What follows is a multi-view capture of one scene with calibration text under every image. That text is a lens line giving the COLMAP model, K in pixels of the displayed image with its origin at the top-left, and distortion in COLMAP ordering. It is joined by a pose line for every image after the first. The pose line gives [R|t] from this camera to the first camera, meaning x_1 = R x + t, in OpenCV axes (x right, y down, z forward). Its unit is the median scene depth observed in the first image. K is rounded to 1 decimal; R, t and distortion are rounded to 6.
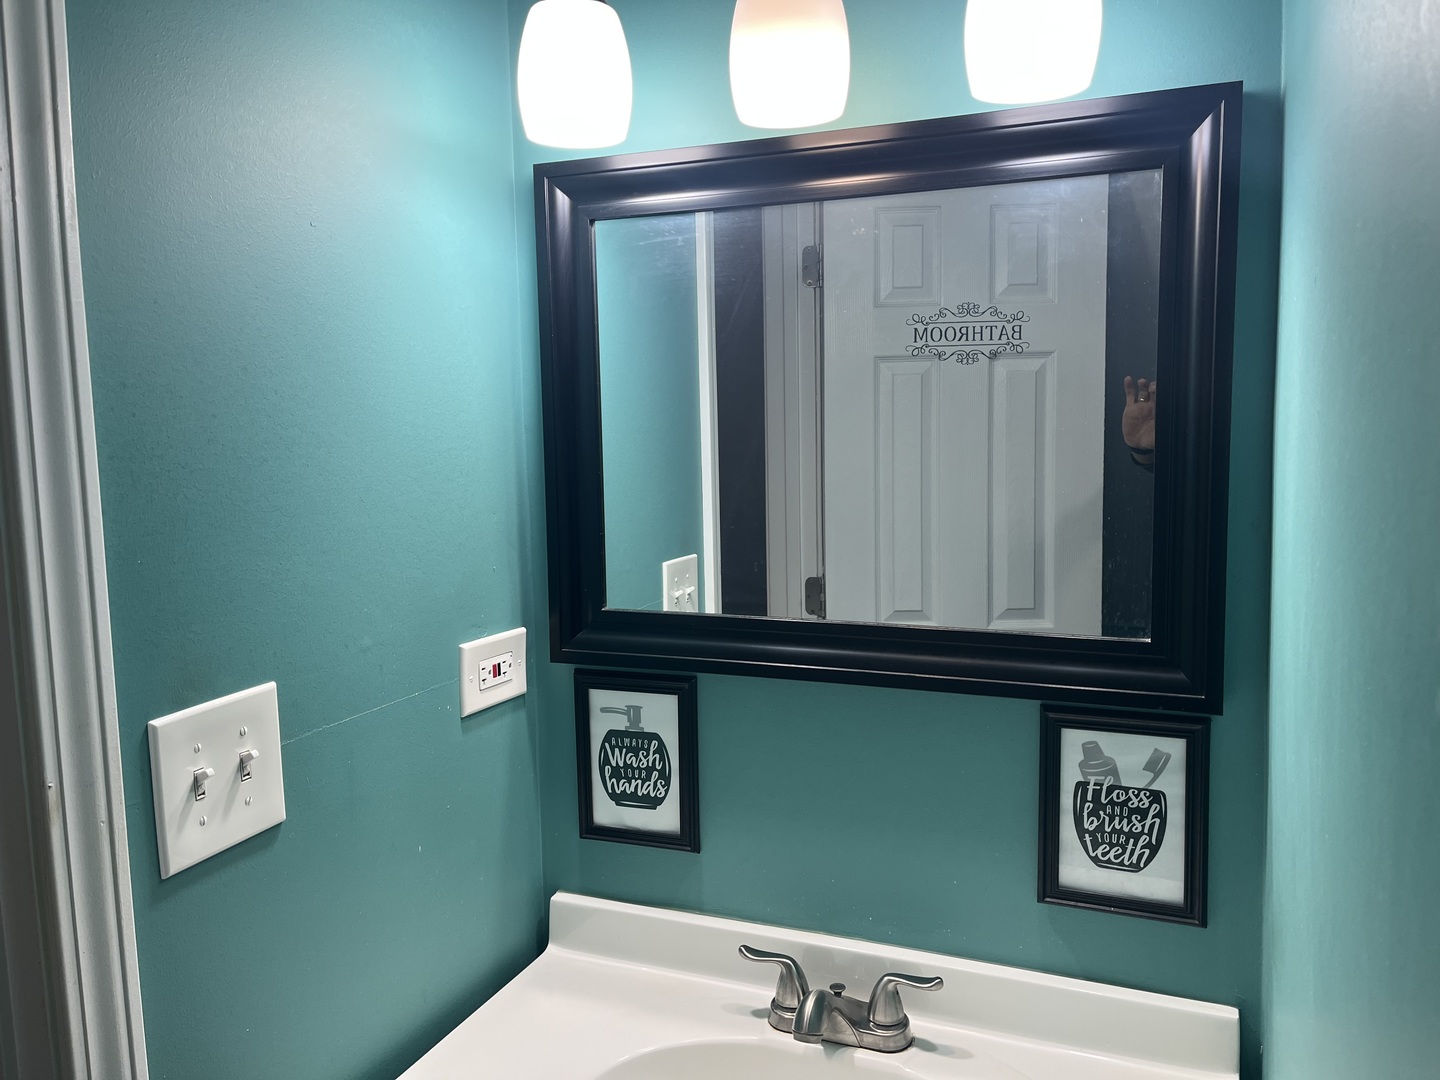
lens RADIAL K [[1072.2, 0, 731.1], [0, 1072.2, 541.8], [0, 0, 1]] dist [0.026113, -0.052815]
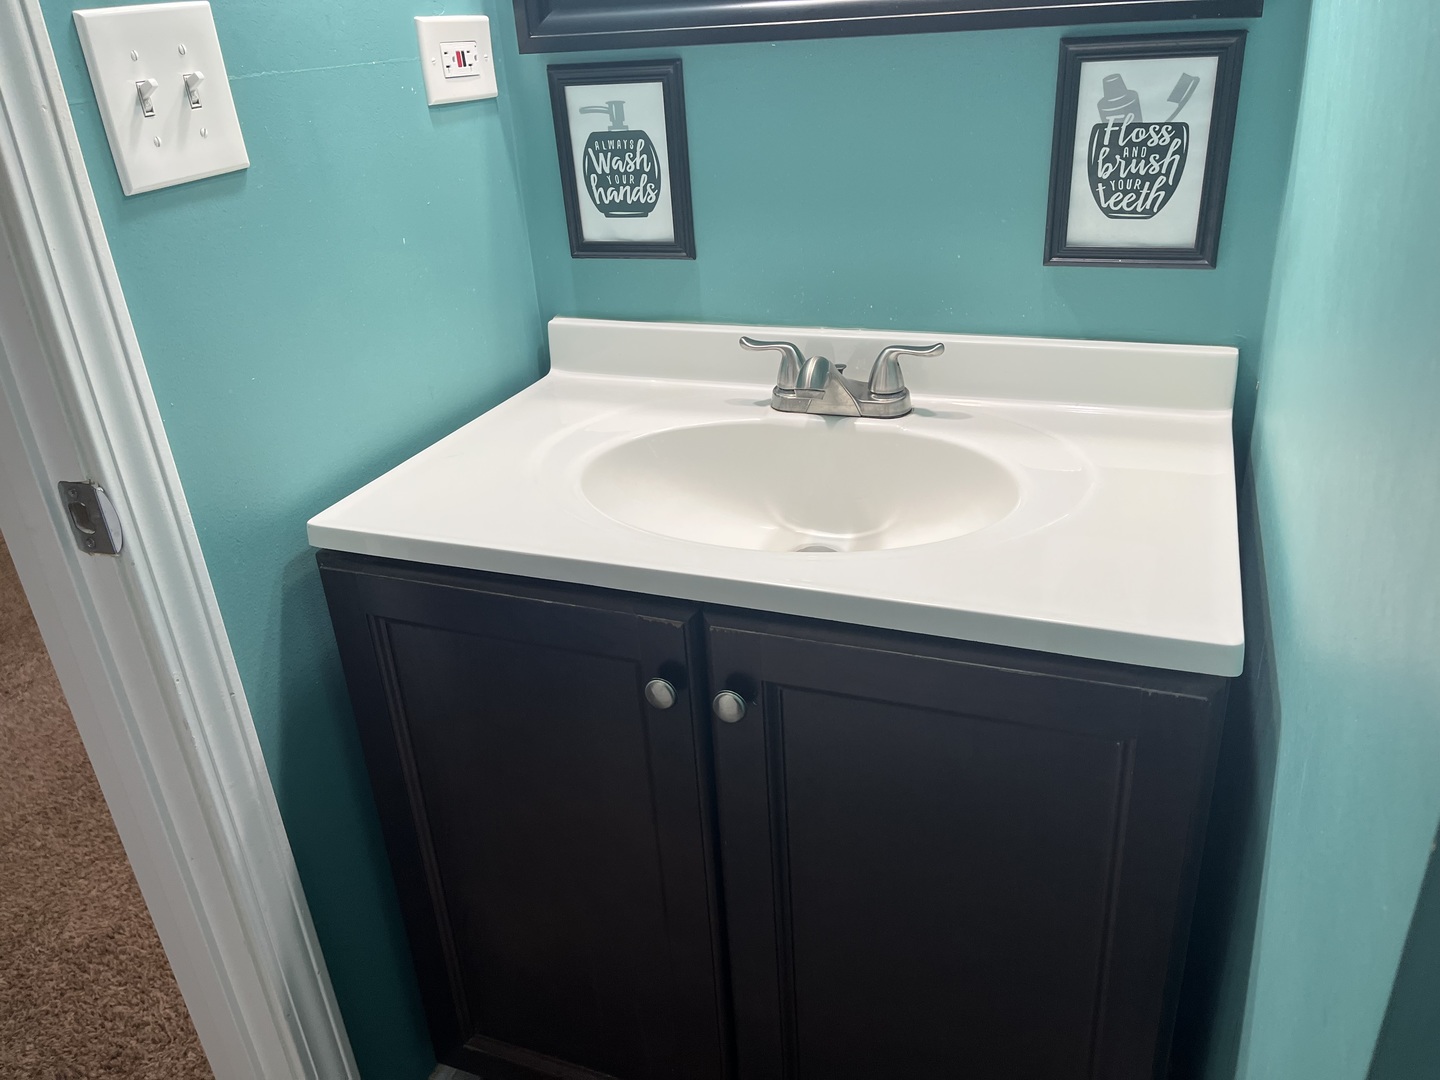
lens RADIAL K [[1072.2, 0, 729.2], [0, 1072.2, 551.3], [0, 0, 1]] dist [0.026113, -0.052815]
pose [[0.999030, -0.043376, -0.007581, -0.003472], [0.043144, 0.929784, 0.365568, 0.208470], [-0.008808, -0.365540, 0.930754, -0.000209]]
